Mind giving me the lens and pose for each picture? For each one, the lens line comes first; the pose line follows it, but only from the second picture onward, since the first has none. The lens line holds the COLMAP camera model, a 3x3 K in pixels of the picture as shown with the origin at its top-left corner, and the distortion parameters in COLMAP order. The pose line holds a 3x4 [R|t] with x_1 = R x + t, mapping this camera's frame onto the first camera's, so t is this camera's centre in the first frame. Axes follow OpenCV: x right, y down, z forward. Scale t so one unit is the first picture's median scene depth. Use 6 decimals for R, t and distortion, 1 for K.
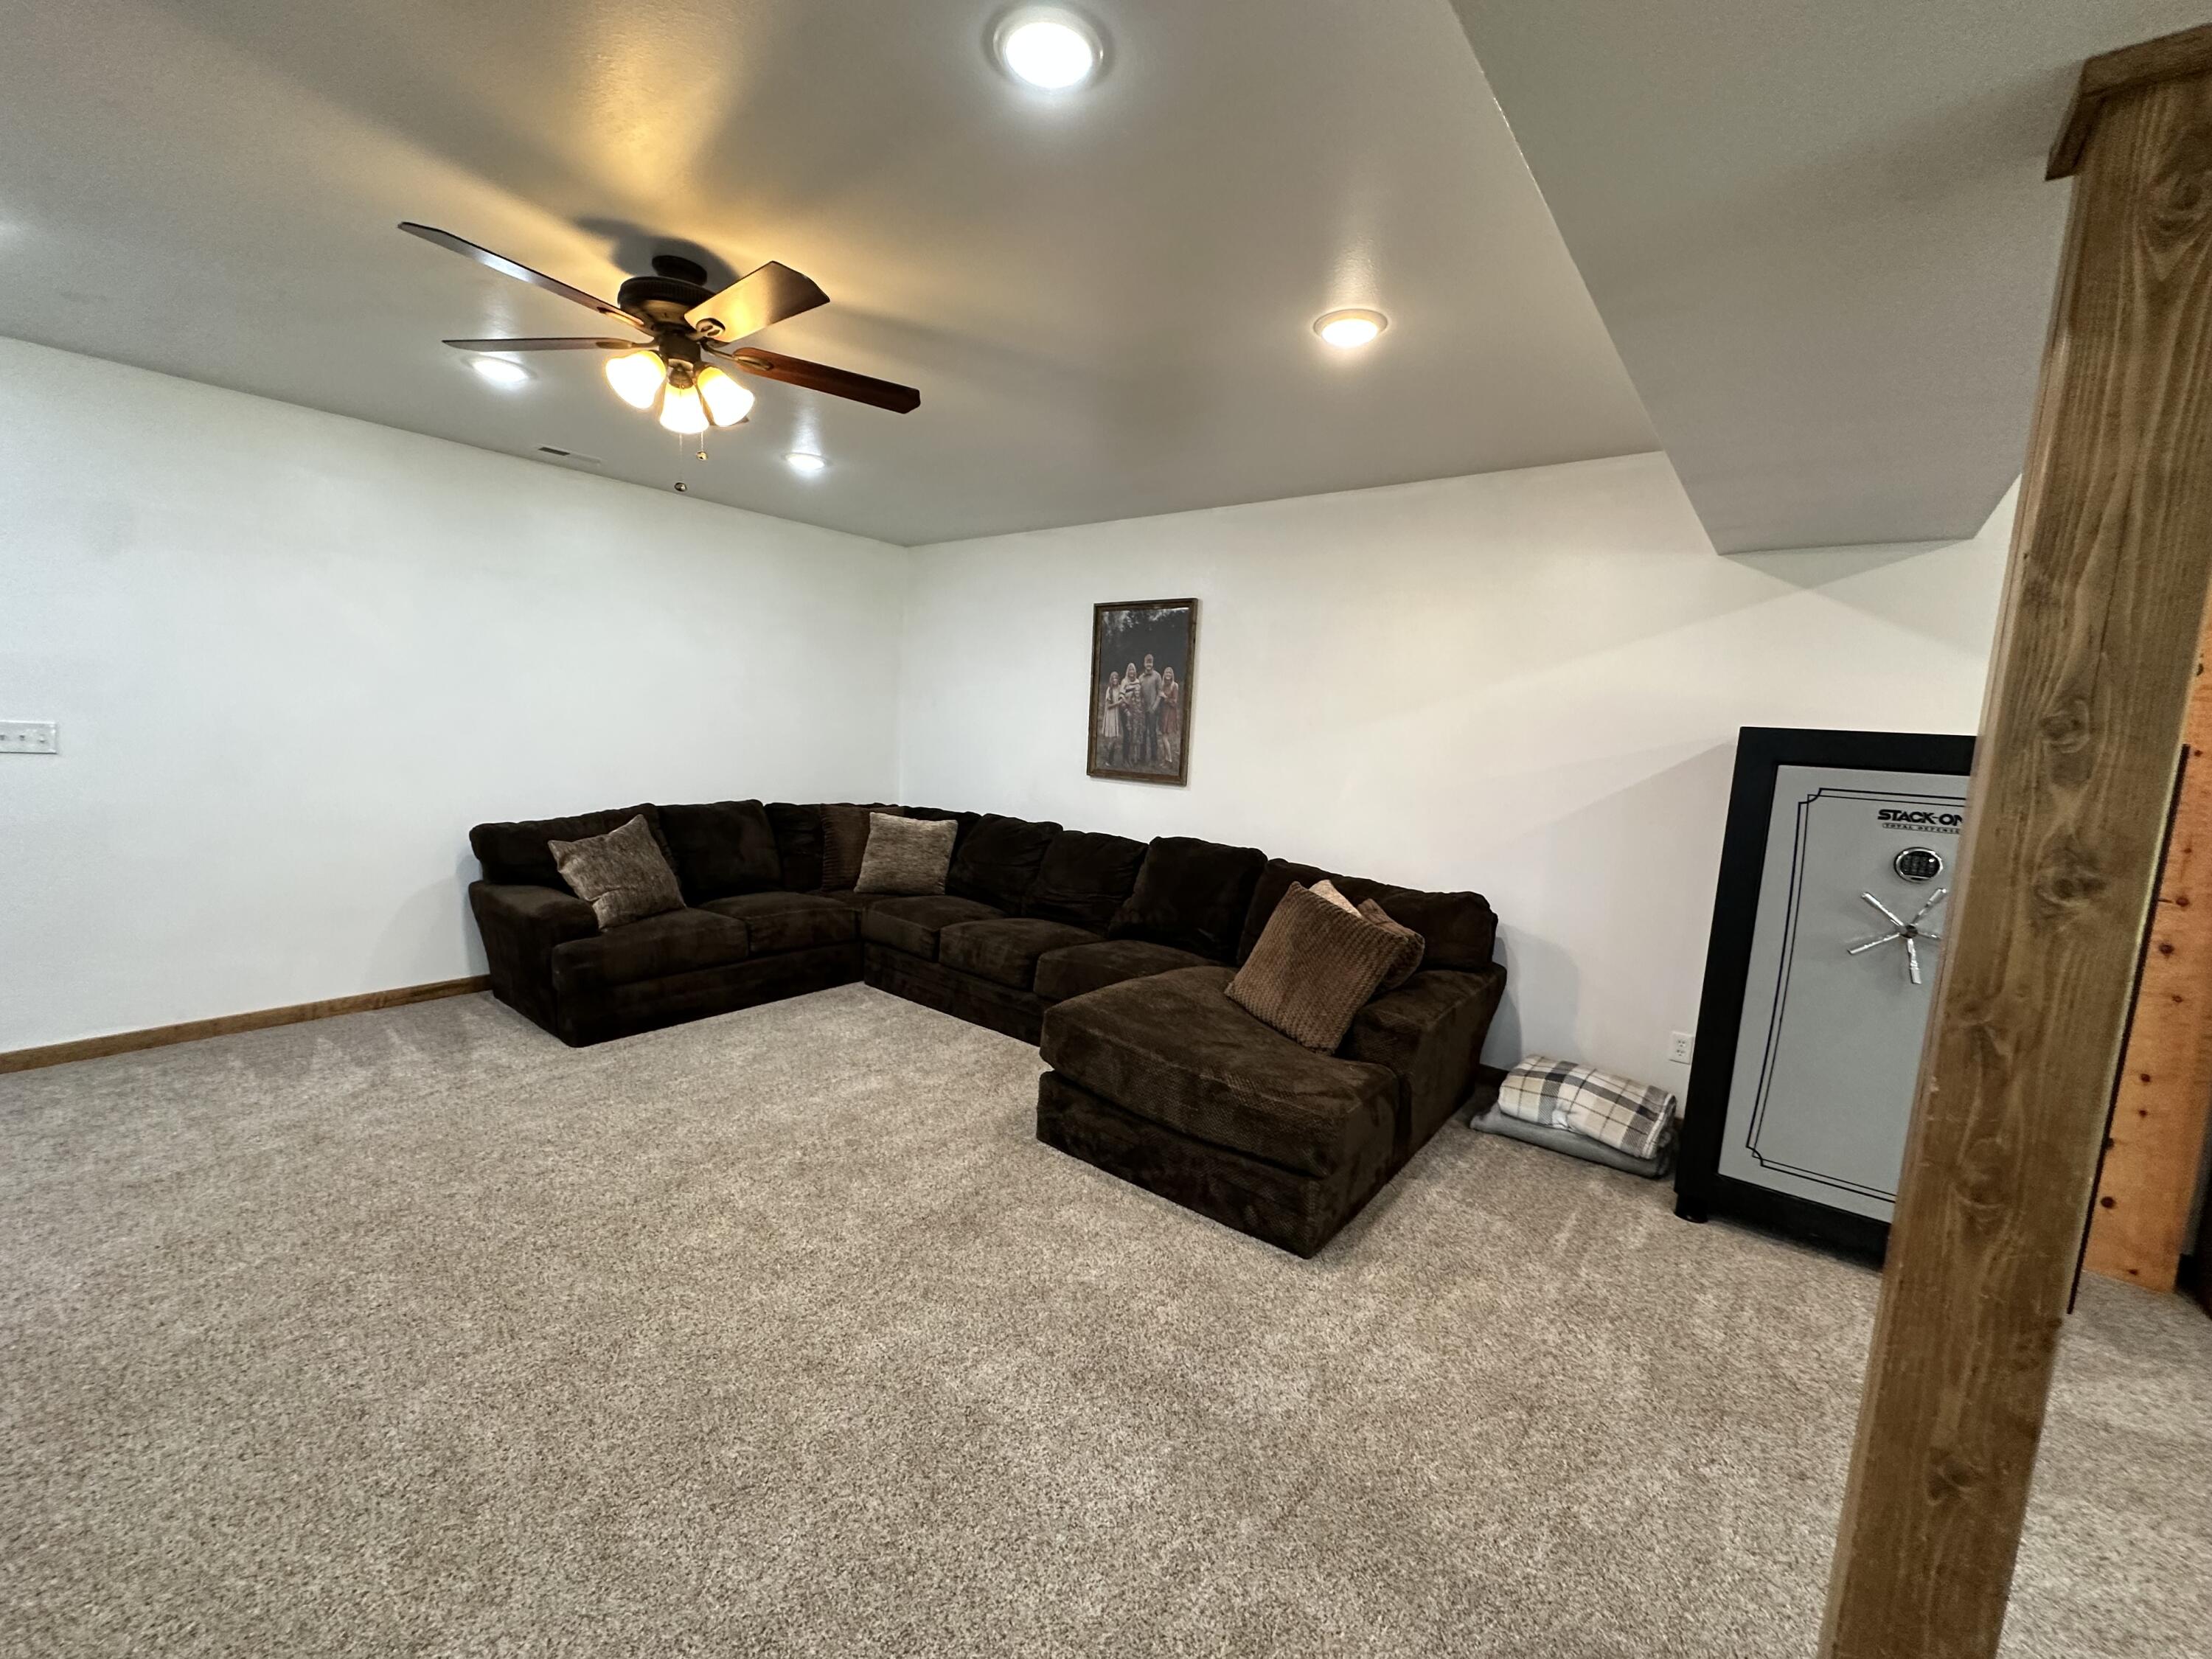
lens RADIAL K [[880.1, 0, 1106.0], [0, 880.1, 829.5], [0, 0, 1]] dist [-0.003104, 0.000636]
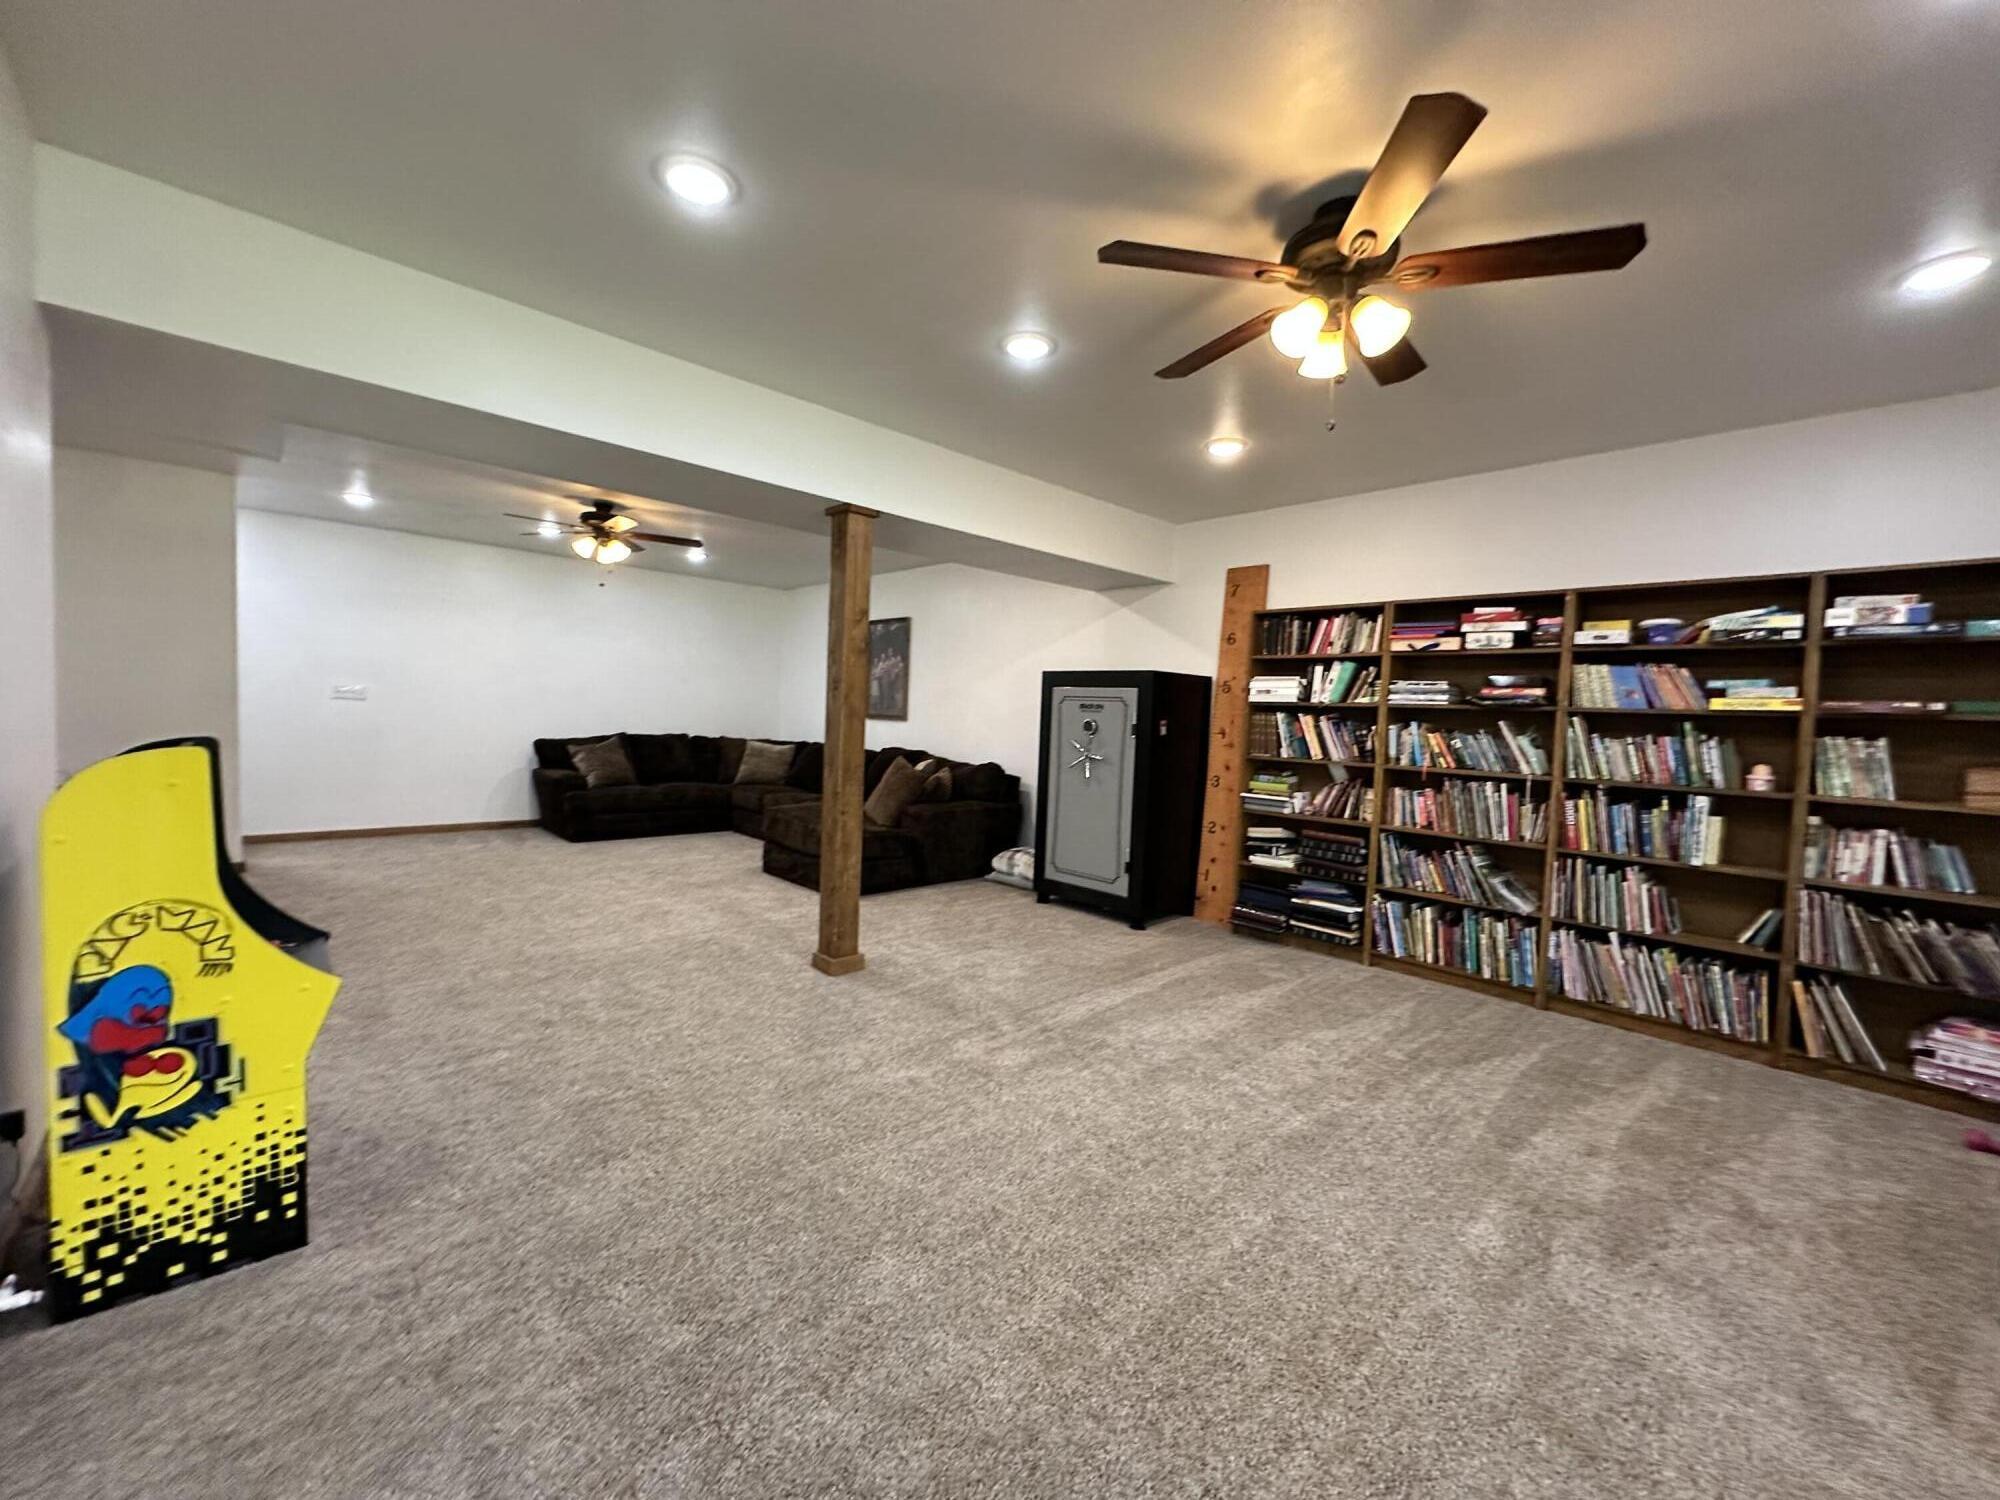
lens RADIAL K [[795.8, 0, 1000.0], [0, 795.8, 750.0], [0, 0, 1]] dist [-0.003104, 0.000636]
pose [[0.990939, -0.004774, -0.134230, 0.494010], [-0.006349, 0.996586, -0.082313, 0.140373], [0.134165, 0.082420, 0.987526, -0.556635]]
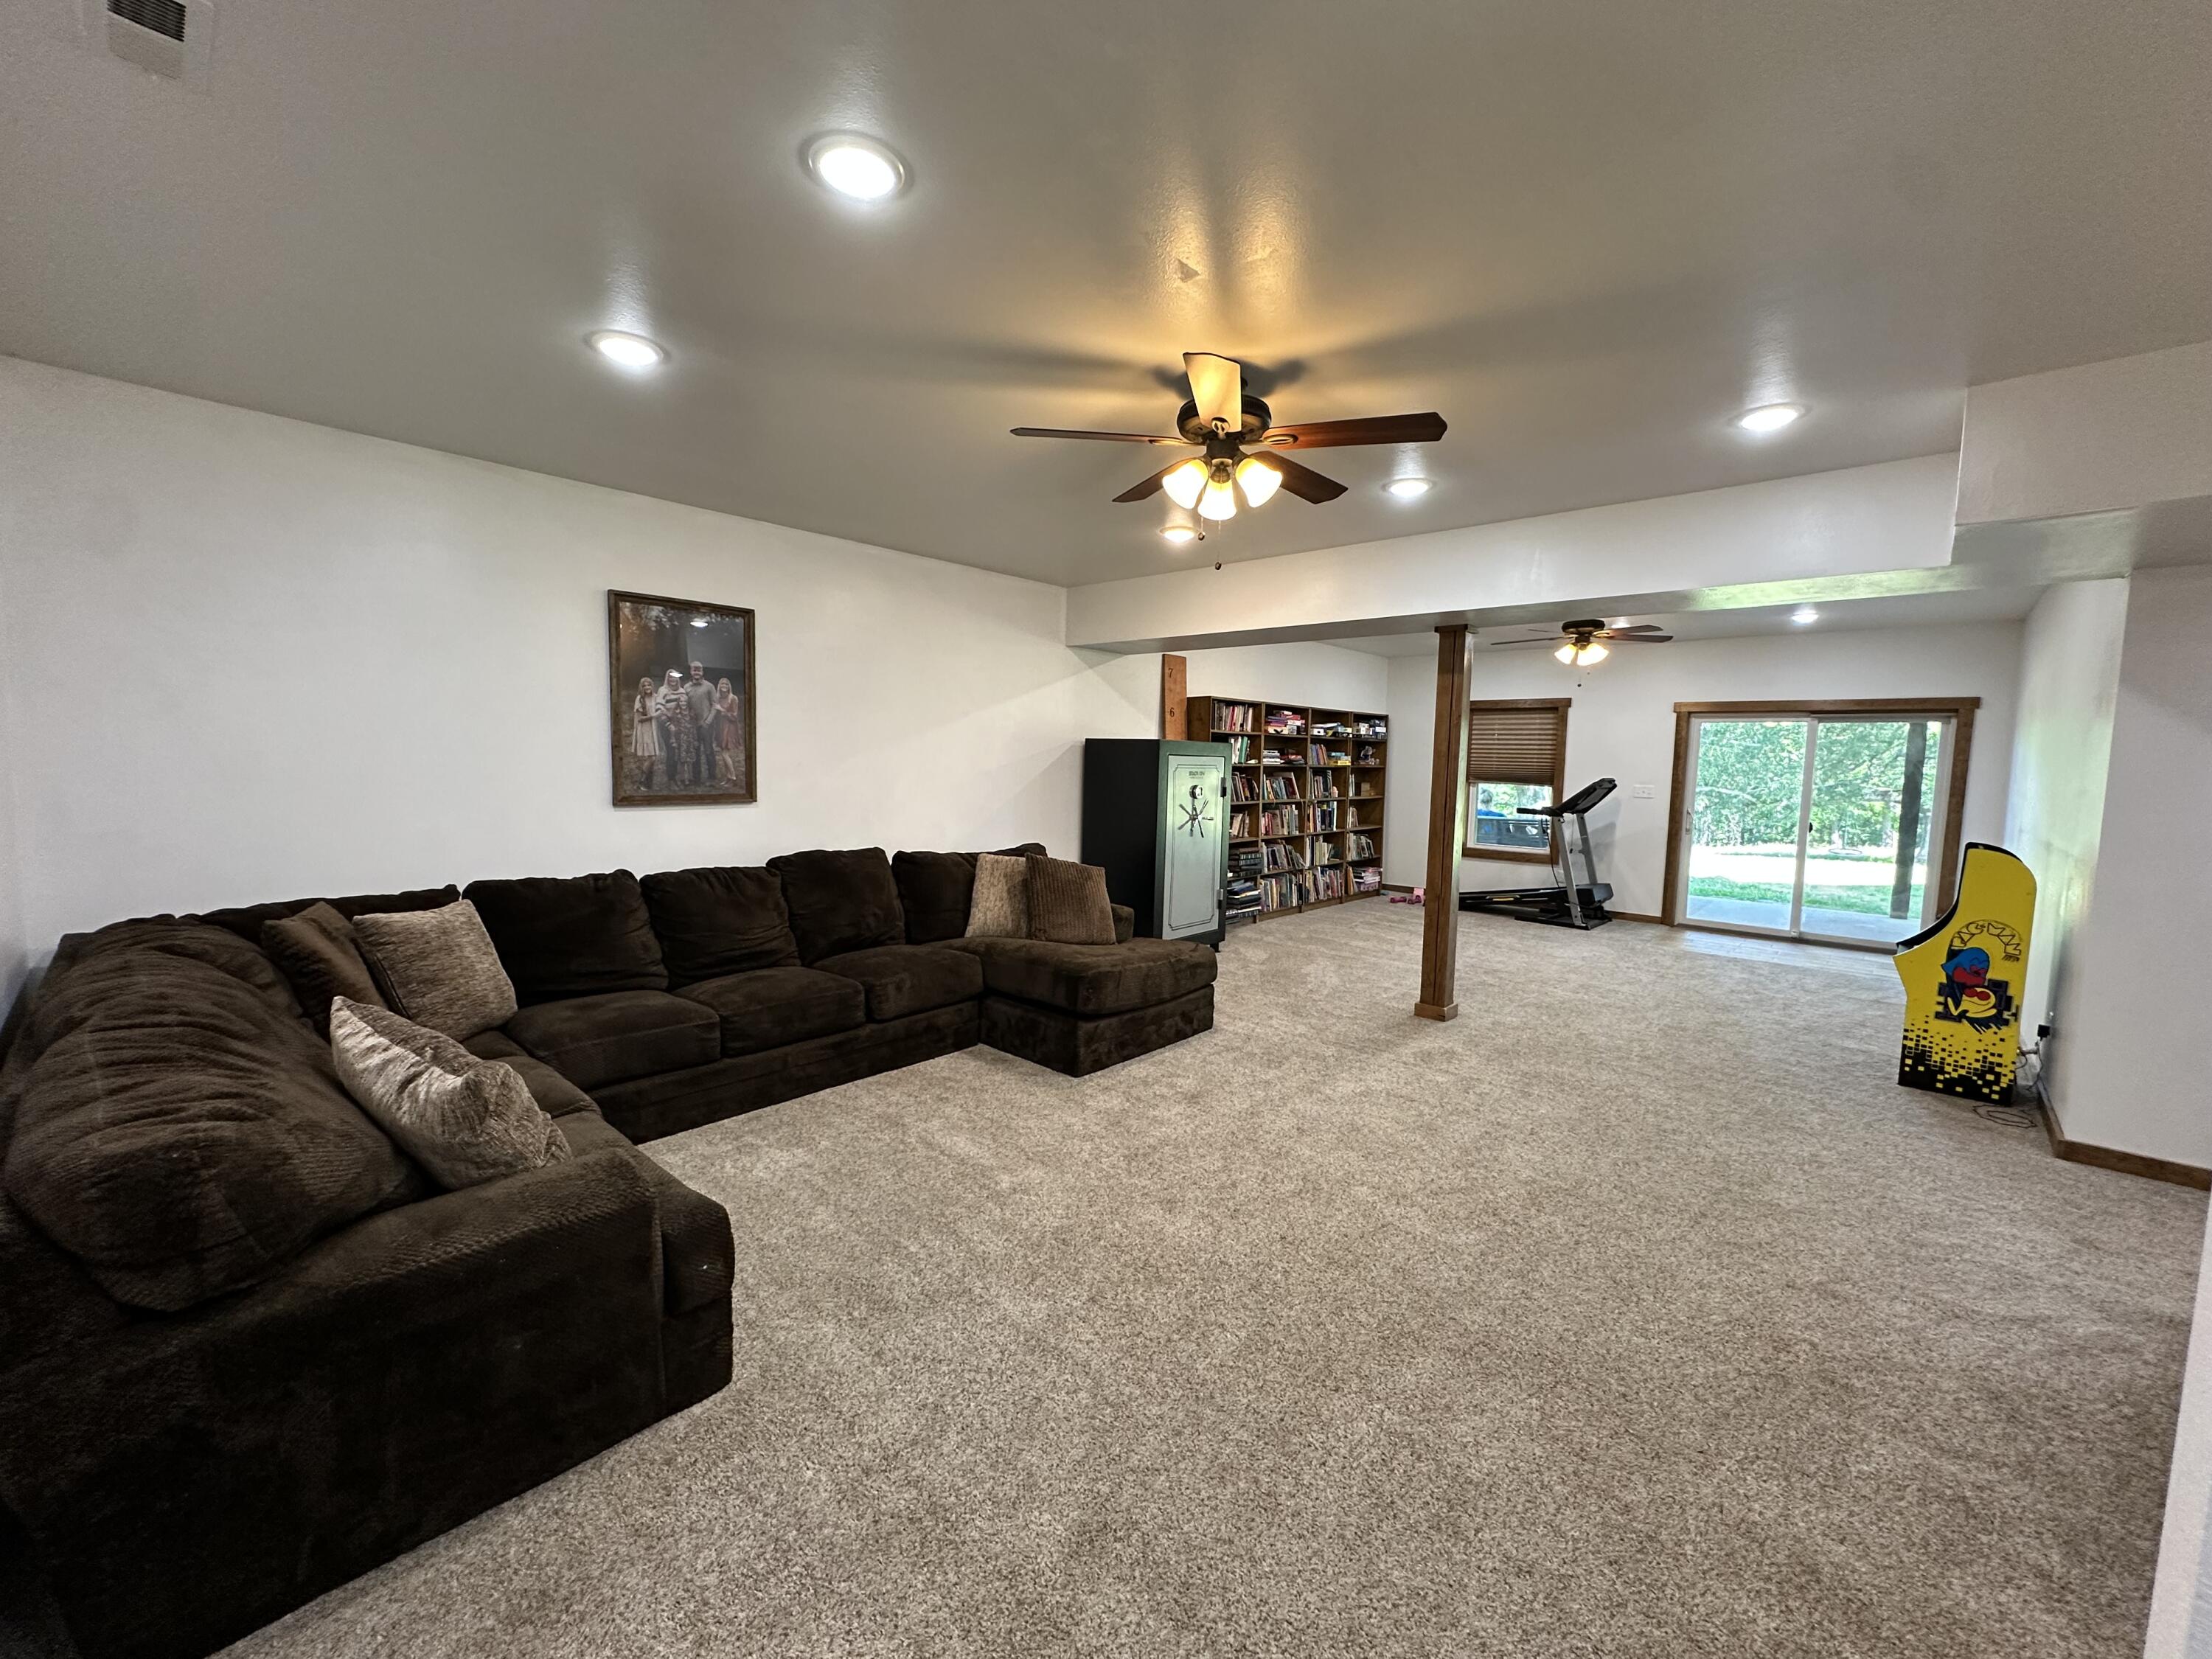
lens RADIAL K [[880.1, 0, 1106.0], [0, 880.1, 829.5], [0, 0, 1]] dist [-0.003104, 0.000636]
pose [[0.068786, -0.132202, 0.988833, -0.843351], [0.103935, 0.986737, 0.124692, -0.101124], [-0.992203, 0.094197, 0.081614, 0.542044]]
